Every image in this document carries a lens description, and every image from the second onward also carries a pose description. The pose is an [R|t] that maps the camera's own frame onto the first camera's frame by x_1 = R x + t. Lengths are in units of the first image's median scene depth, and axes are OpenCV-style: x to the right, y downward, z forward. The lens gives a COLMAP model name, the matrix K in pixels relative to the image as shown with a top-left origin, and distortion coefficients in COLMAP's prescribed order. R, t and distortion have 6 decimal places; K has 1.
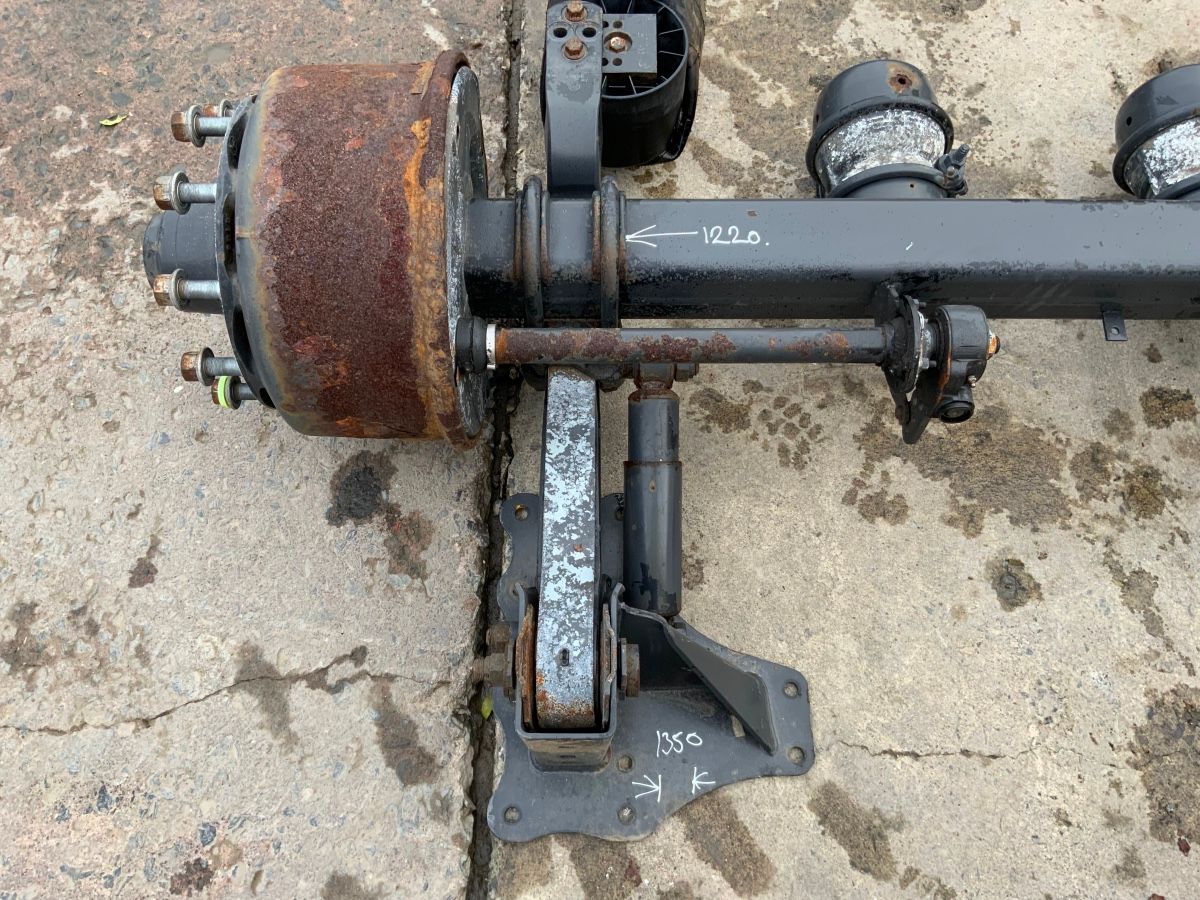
lens RADIAL K [[1015.9, 0, 595.7], [0, 1015.9, 451.4], [0, 0, 1]] dist [0.015165, -0.052335]
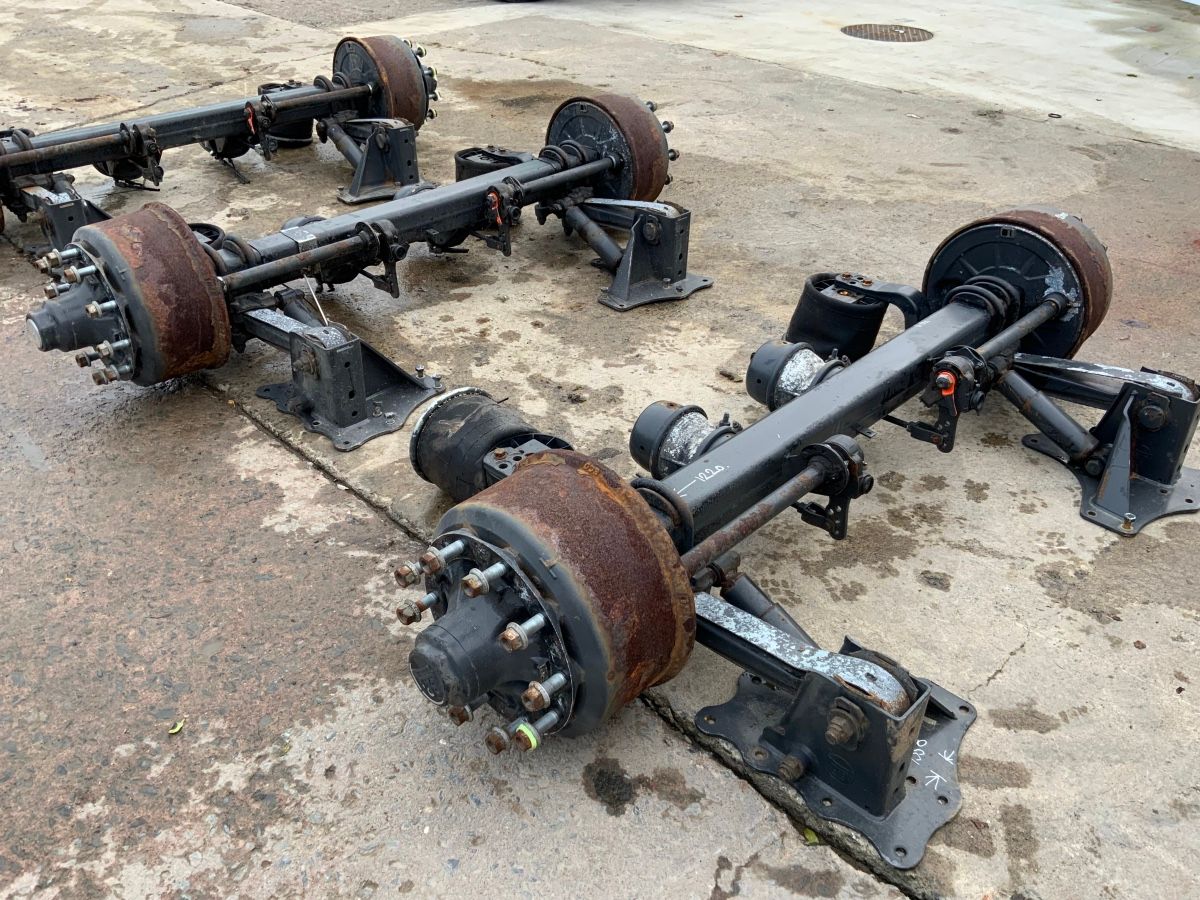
lens RADIAL K [[1015.9, 0, 596.7], [0, 1015.9, 448.6], [0, 0, 1]] dist [0.015165, -0.052335]
pose [[0.692745, -0.387681, 0.608119, -0.851240], [0.658412, 0.684056, -0.313944, 0.136354], [-0.294277, 0.617876, 0.729130, -0.152302]]
